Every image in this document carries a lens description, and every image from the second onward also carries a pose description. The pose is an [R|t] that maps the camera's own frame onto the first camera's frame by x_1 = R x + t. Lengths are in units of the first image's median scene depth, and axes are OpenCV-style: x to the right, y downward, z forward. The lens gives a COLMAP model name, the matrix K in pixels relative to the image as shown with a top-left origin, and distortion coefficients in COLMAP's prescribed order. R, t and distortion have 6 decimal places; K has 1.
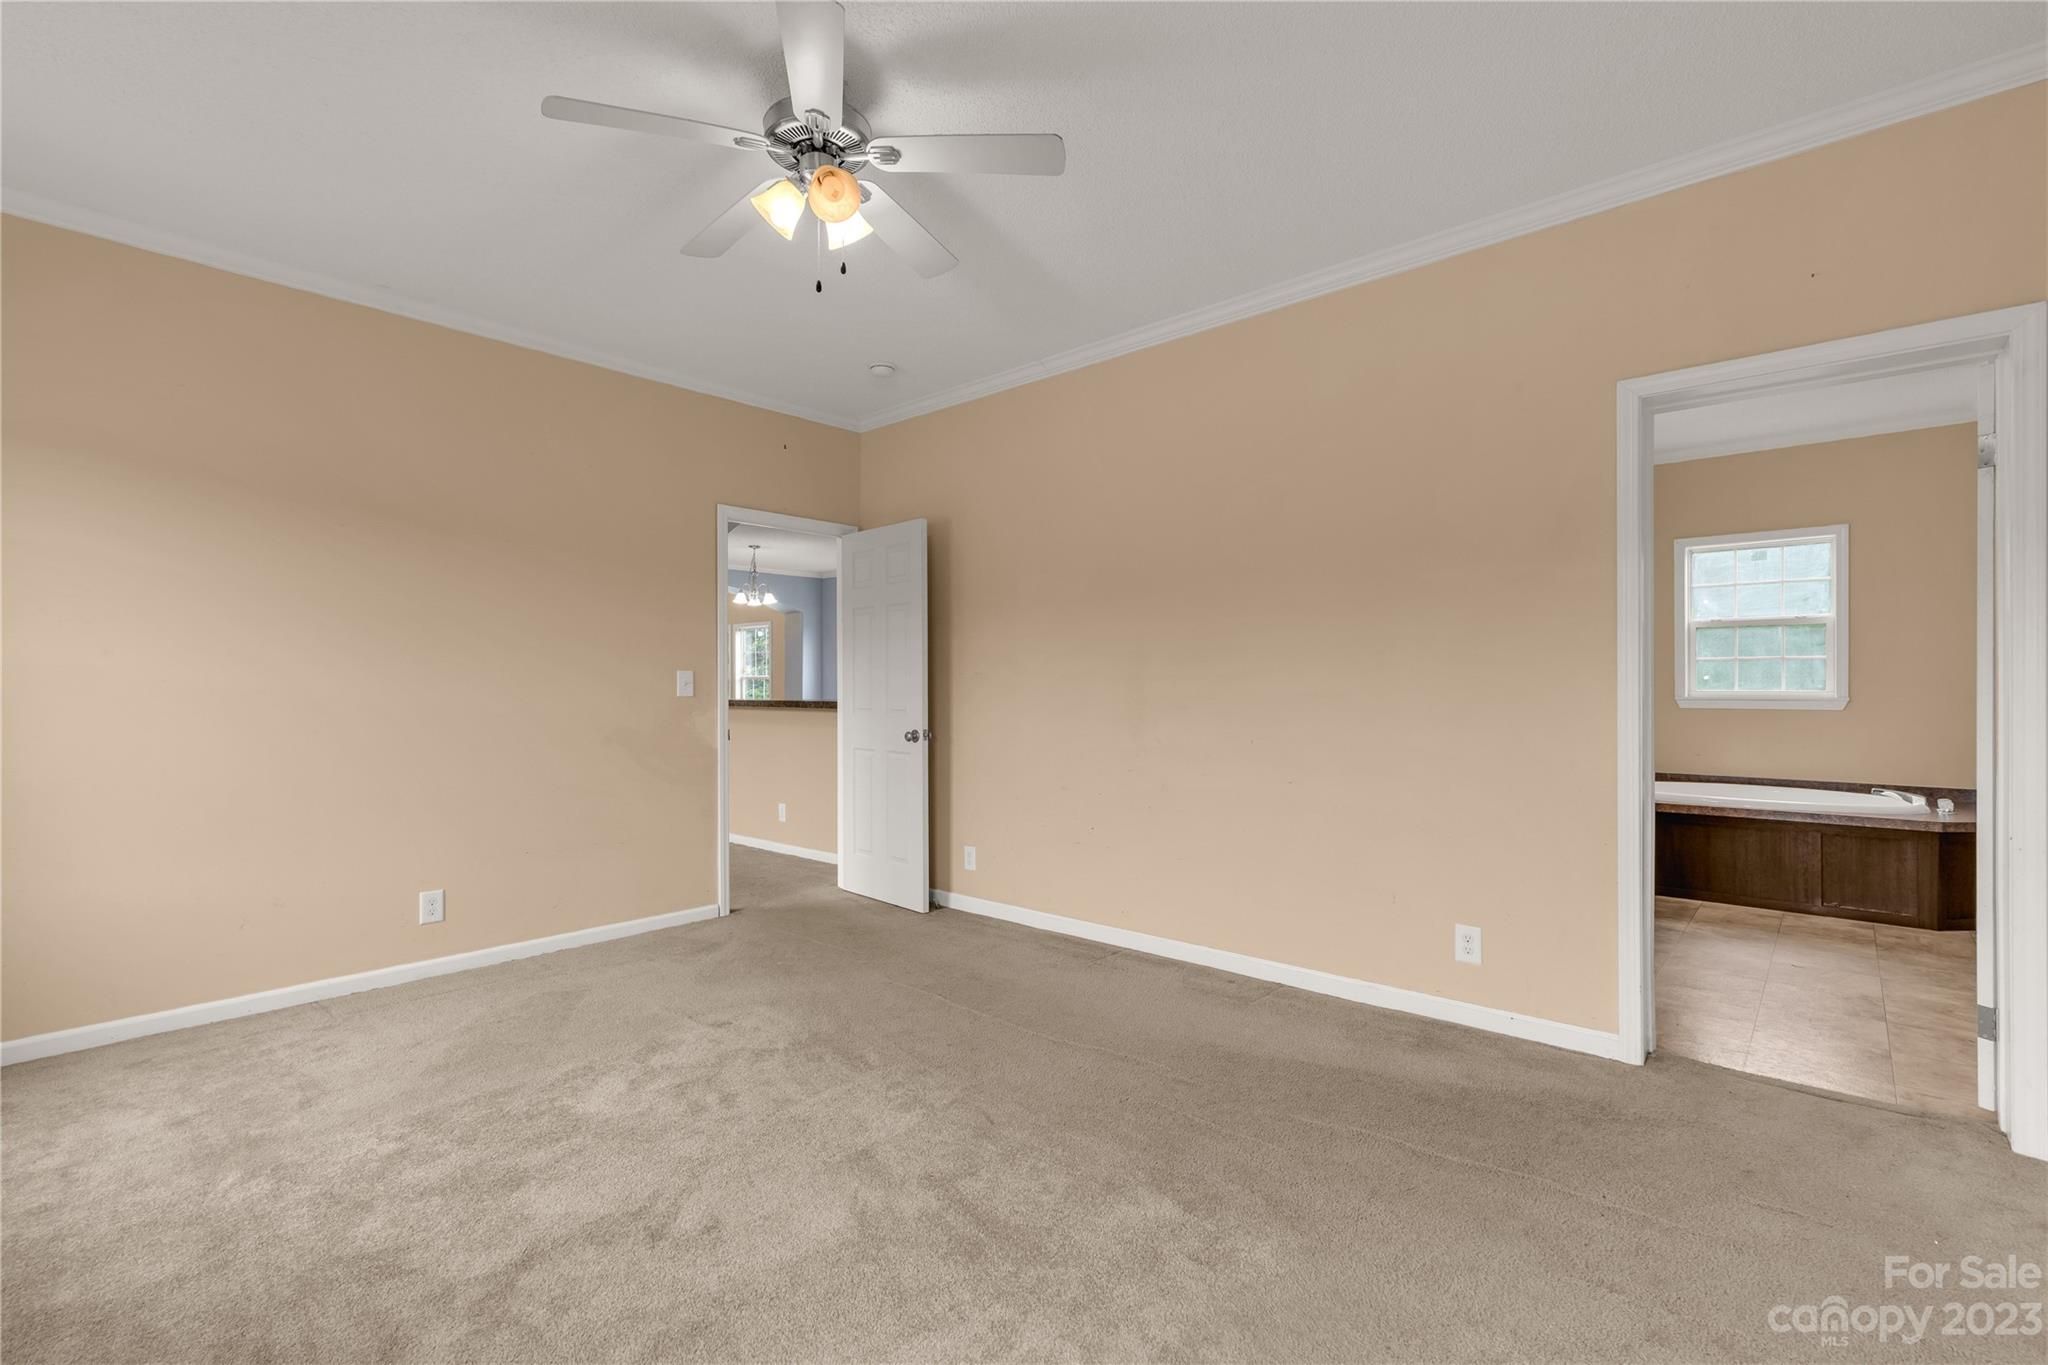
lens RADIAL K [[925.4, 0, 1016.8], [0, 925.4, 678.0], [0, 0, 1]] dist [0.003988, 0.000318]
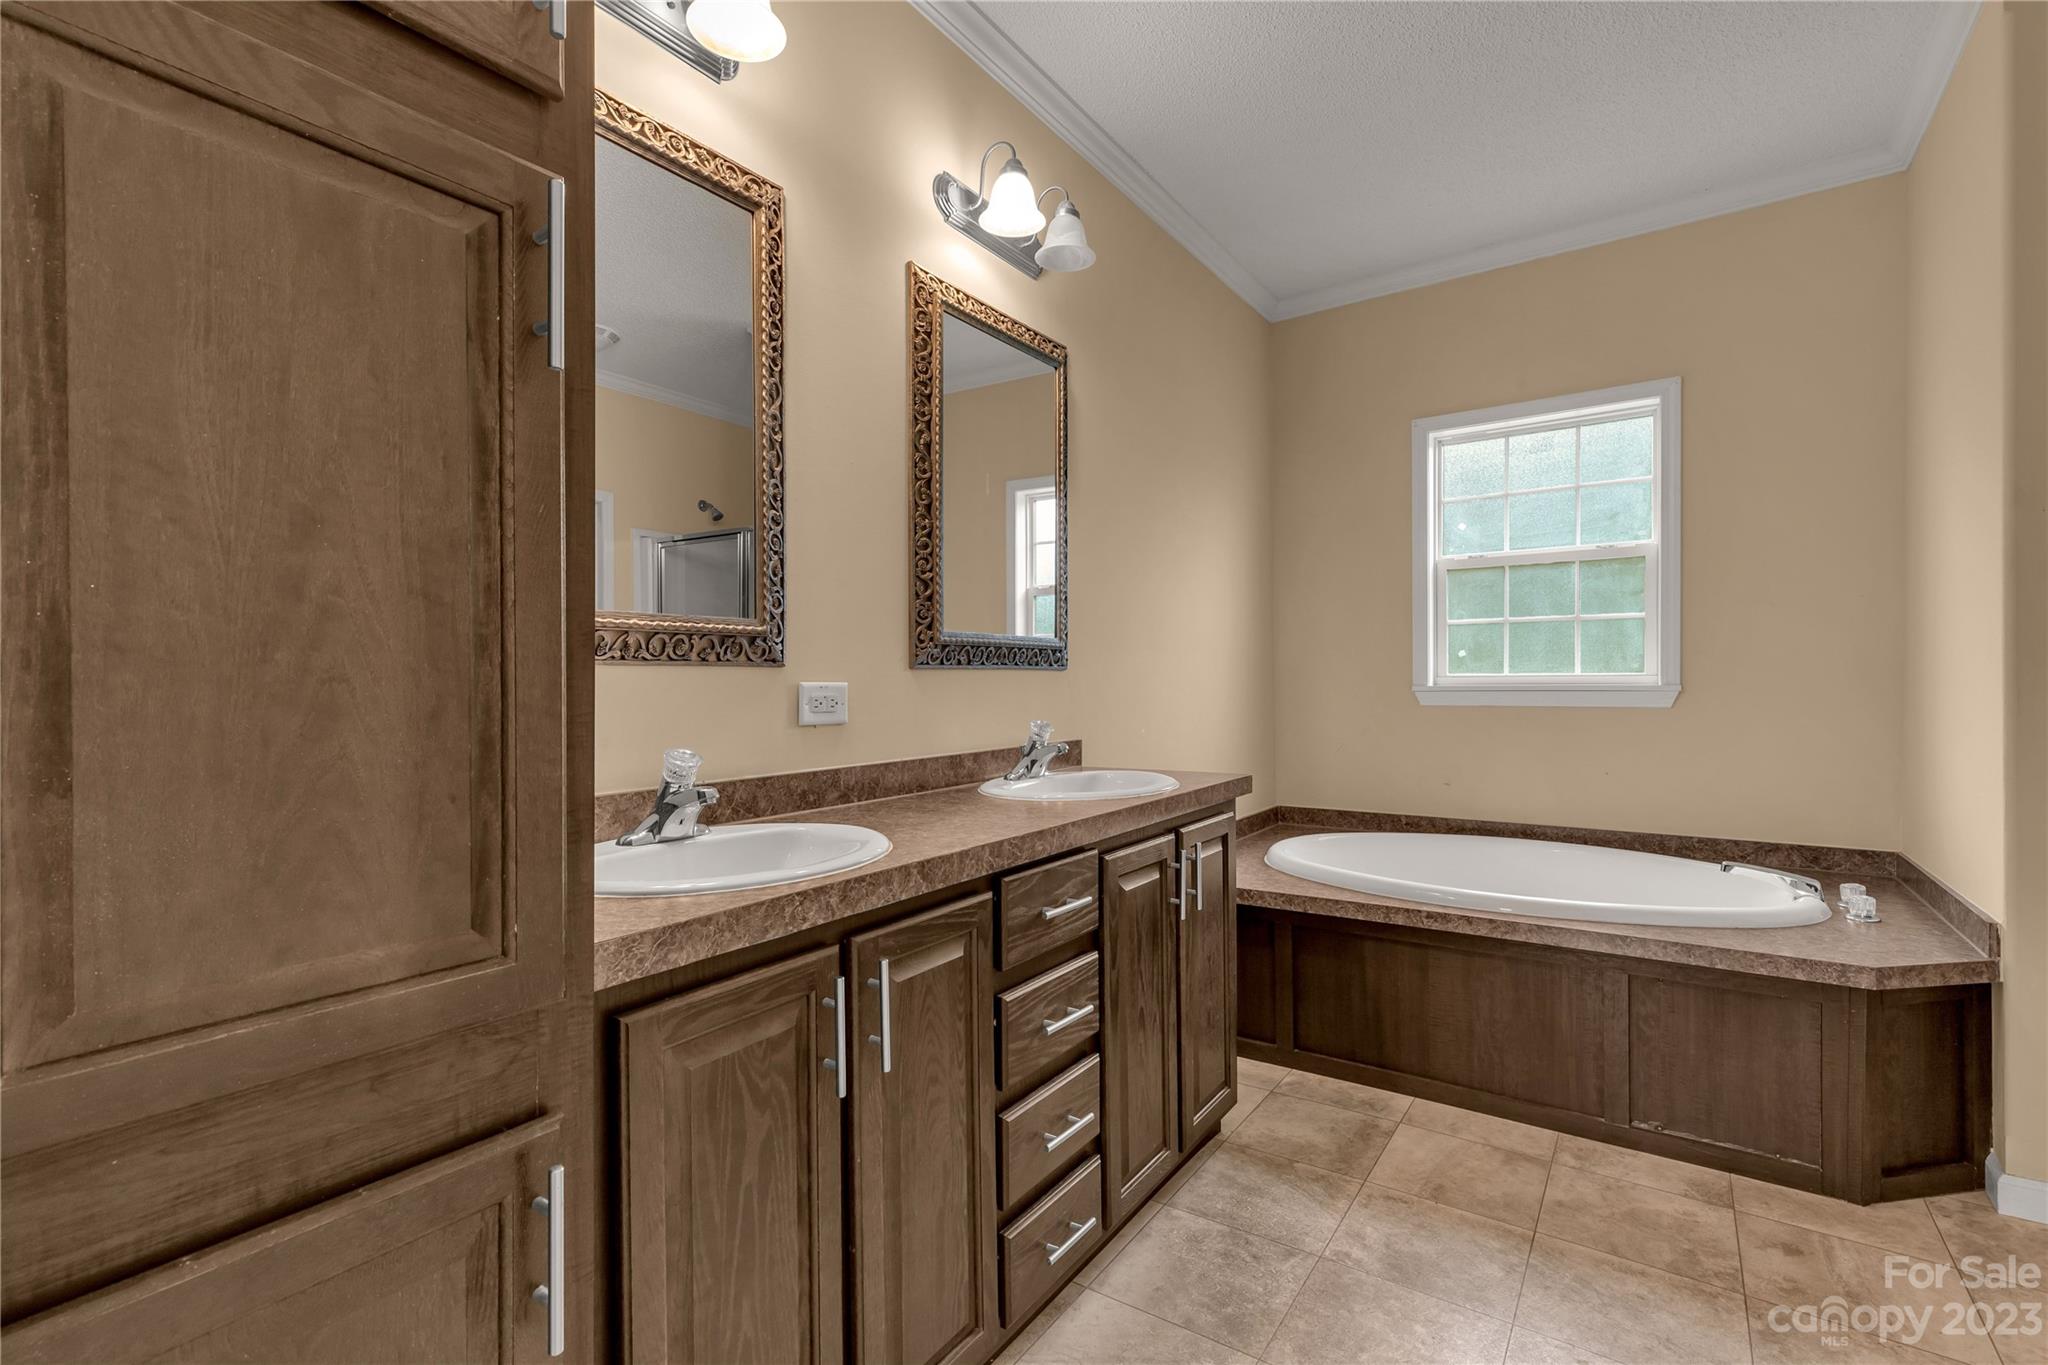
lens RADIAL K [[925.4, 0, 1023.9], [0, 925.4, 680.3], [0, 0, 1]] dist [0.003988, 0.000318]
pose [[0.993279, -0.006346, 0.115569, 0.430919], [0.005454, 0.999953, 0.008037, 0.011000], [-0.115615, -0.007353, 0.993267, 0.482485]]
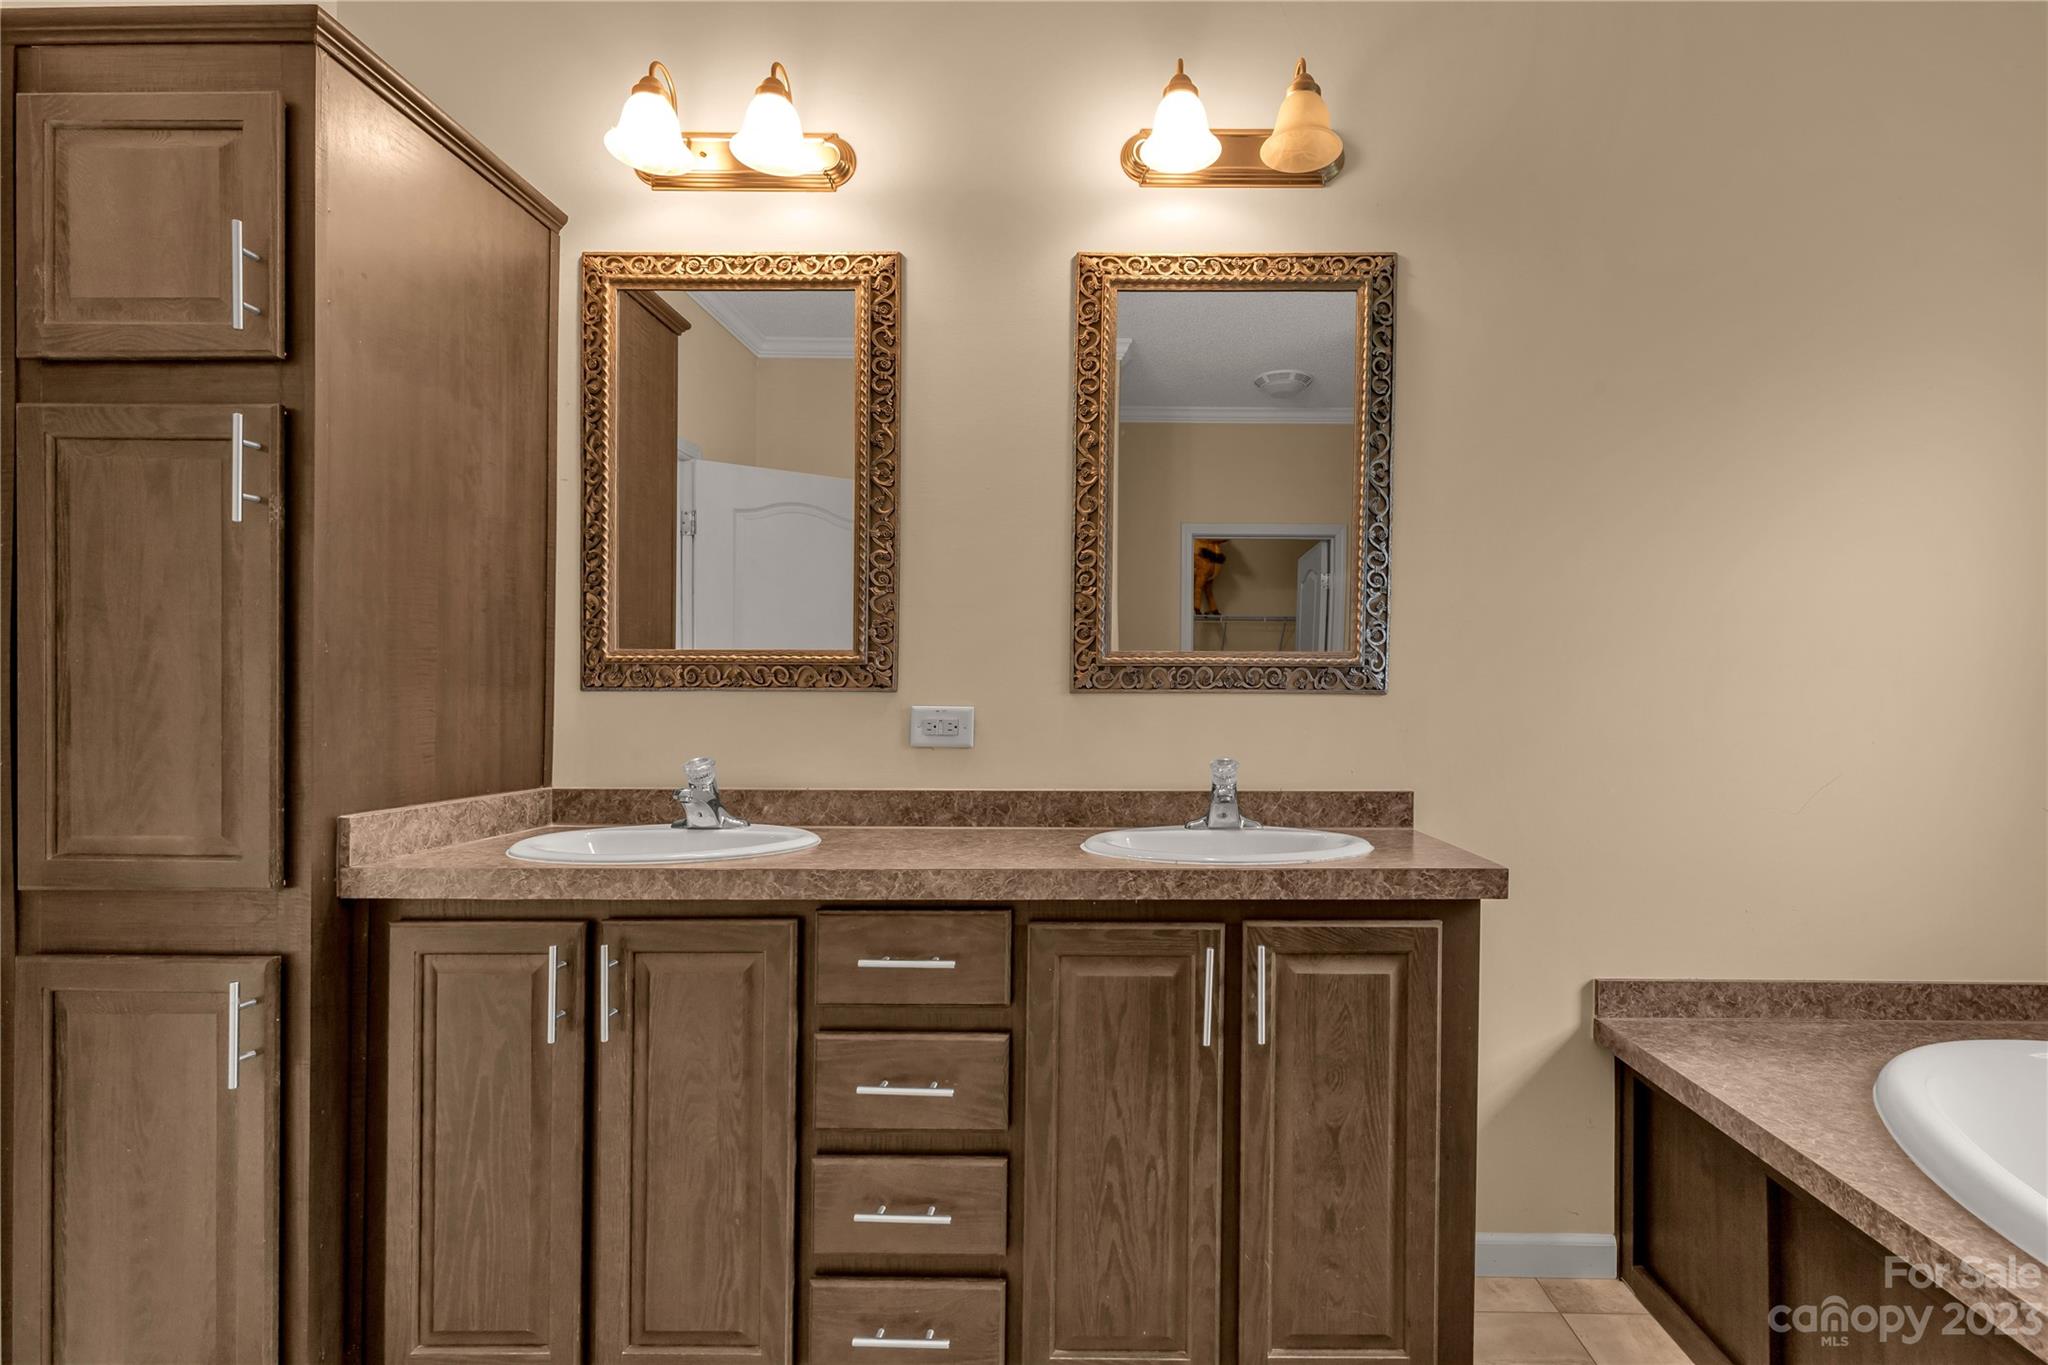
lens RADIAL K [[925.4, 0, 1019.1], [0, 925.4, 700.1], [0, 0, 1]] dist [0.003988, 0.000318]
pose [[0.649463, -0.000703, -0.760393, 0.687538], [0.001249, 0.999999, 0.000142, 0.011560], [0.760392, -0.001042, 0.649464, 0.623197]]
